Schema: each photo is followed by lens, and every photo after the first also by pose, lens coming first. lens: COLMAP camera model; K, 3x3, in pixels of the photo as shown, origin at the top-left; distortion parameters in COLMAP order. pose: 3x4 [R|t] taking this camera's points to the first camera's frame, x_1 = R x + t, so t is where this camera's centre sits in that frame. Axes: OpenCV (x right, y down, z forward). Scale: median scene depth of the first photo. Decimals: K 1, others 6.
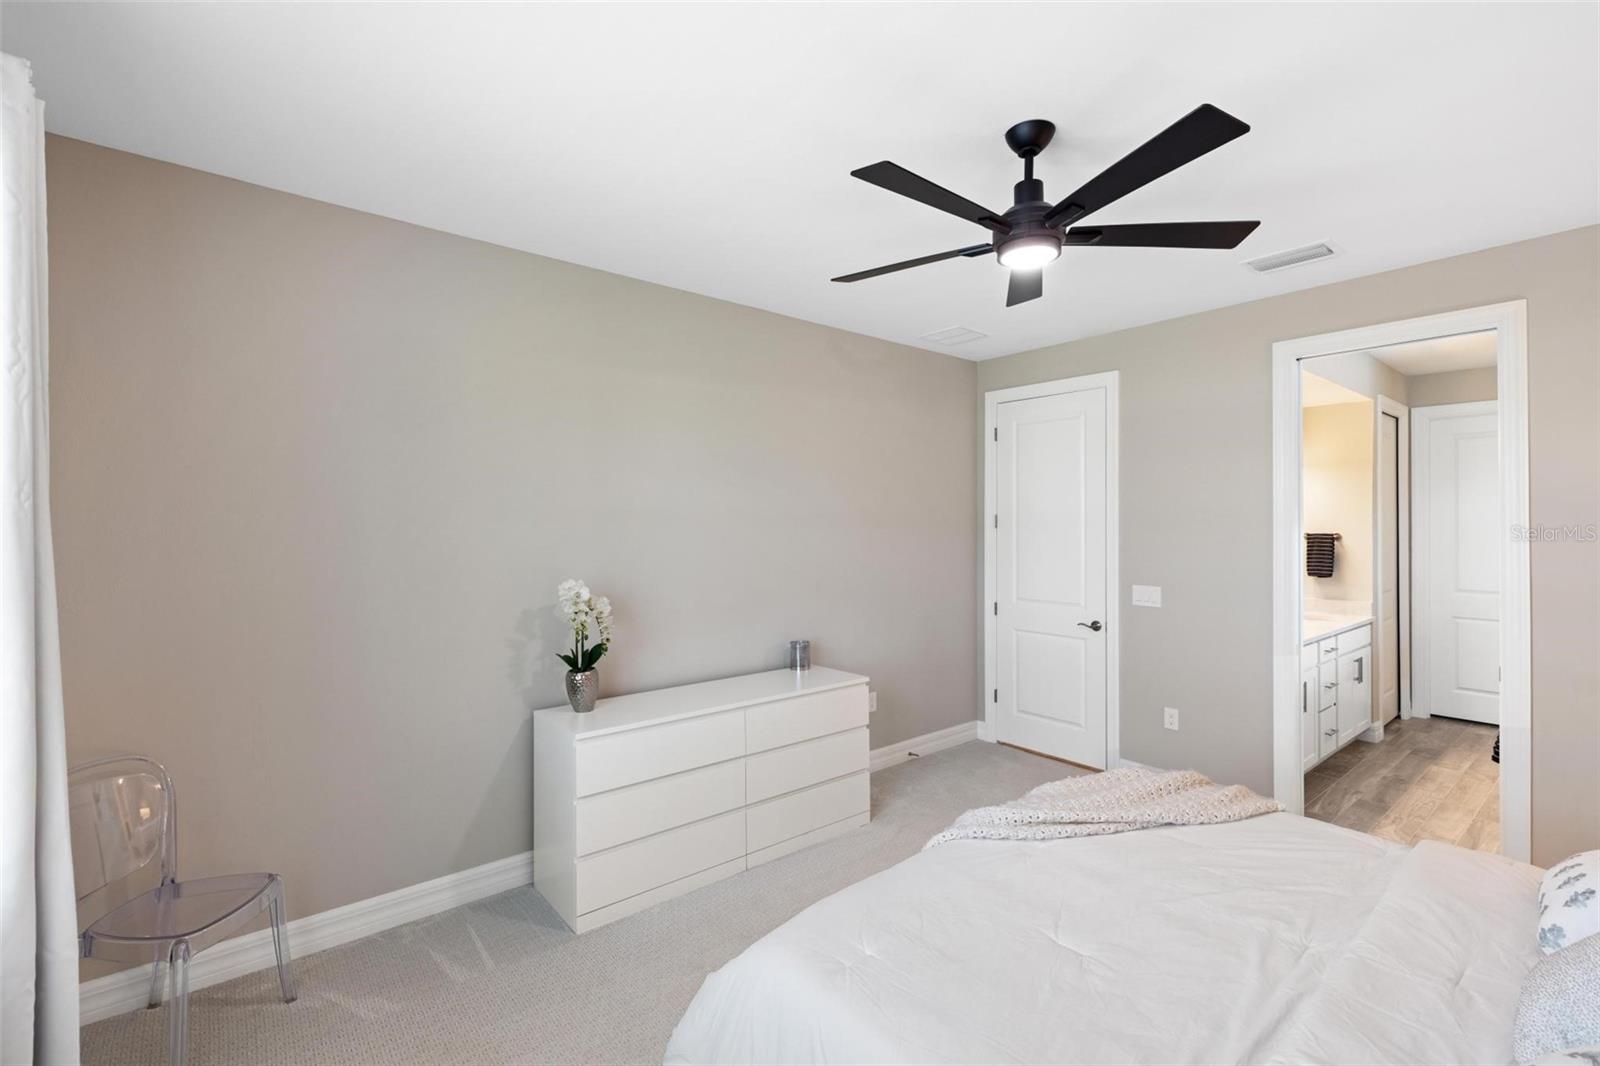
lens RADIAL K [[679.9, 0, 801.7], [0, 679.9, 529.8], [0, 0, 1]] dist [0.000983, -0.000444]
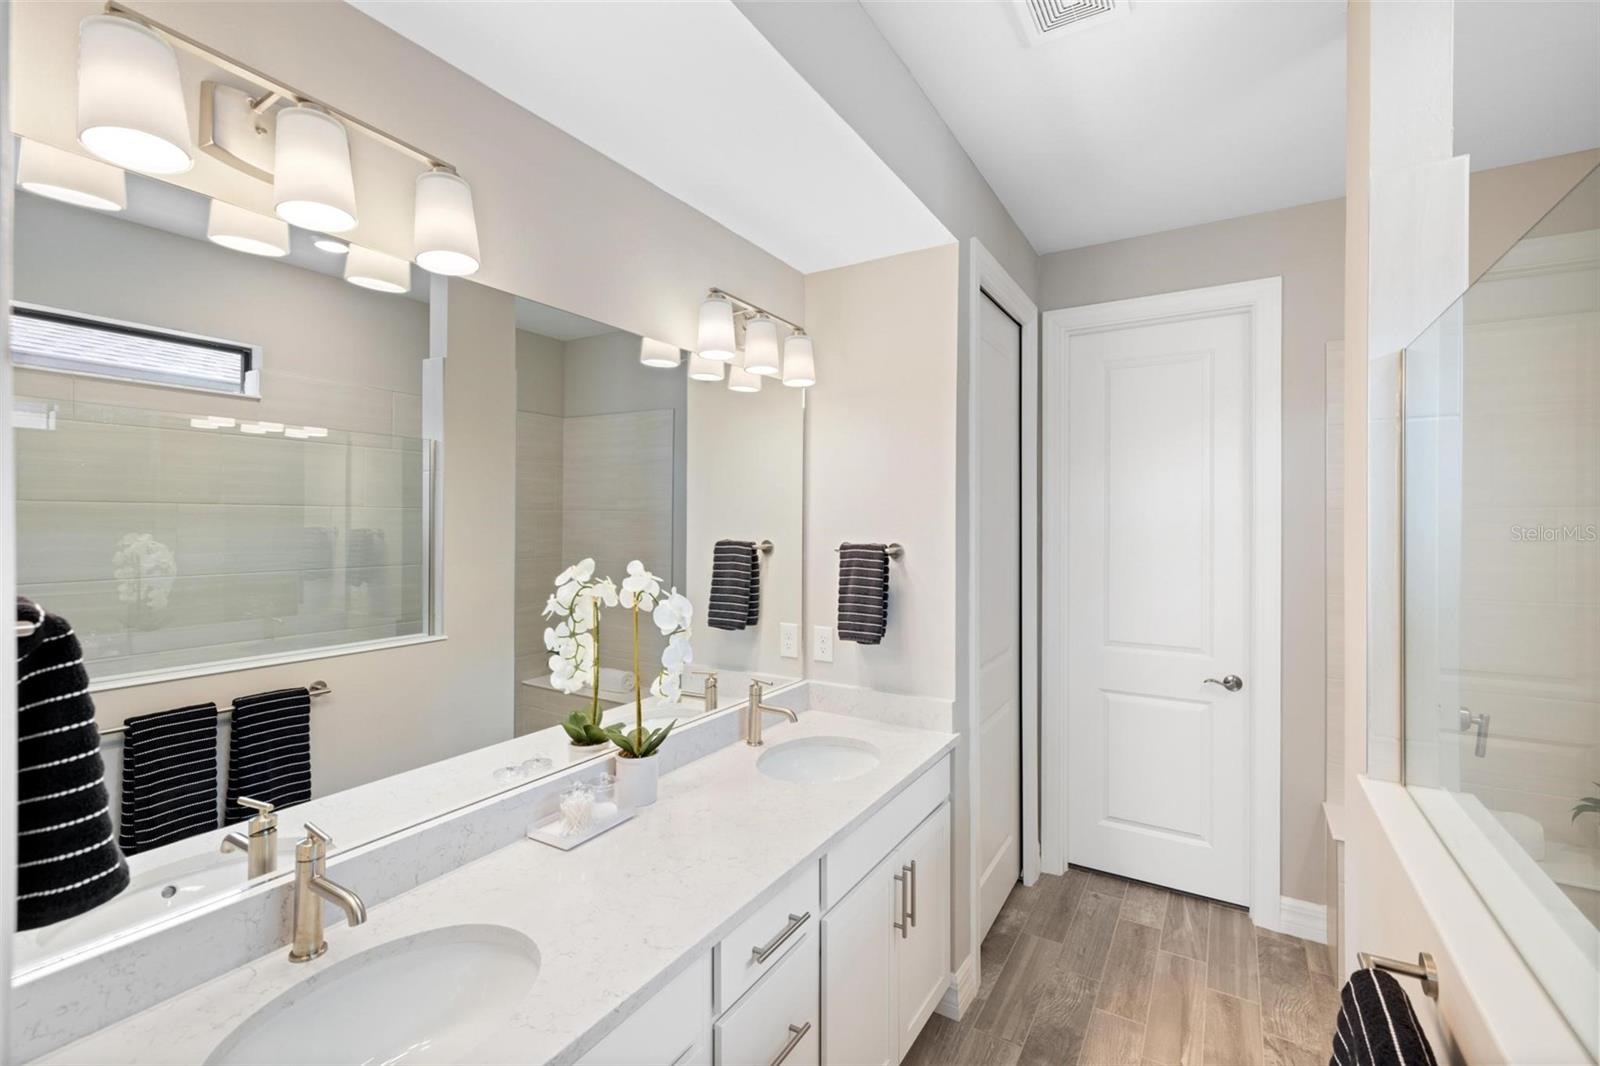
lens RADIAL K [[679.9, 0, 807.6], [0, 679.9, 531.4], [0, 0, 1]] dist [0.000983, -0.000444]
pose [[0.938320, 0.001948, 0.345762, 0.539270], [-0.003804, 0.999982, 0.004689, -0.004010], [-0.345746, -0.005715, 0.938311, 0.561305]]
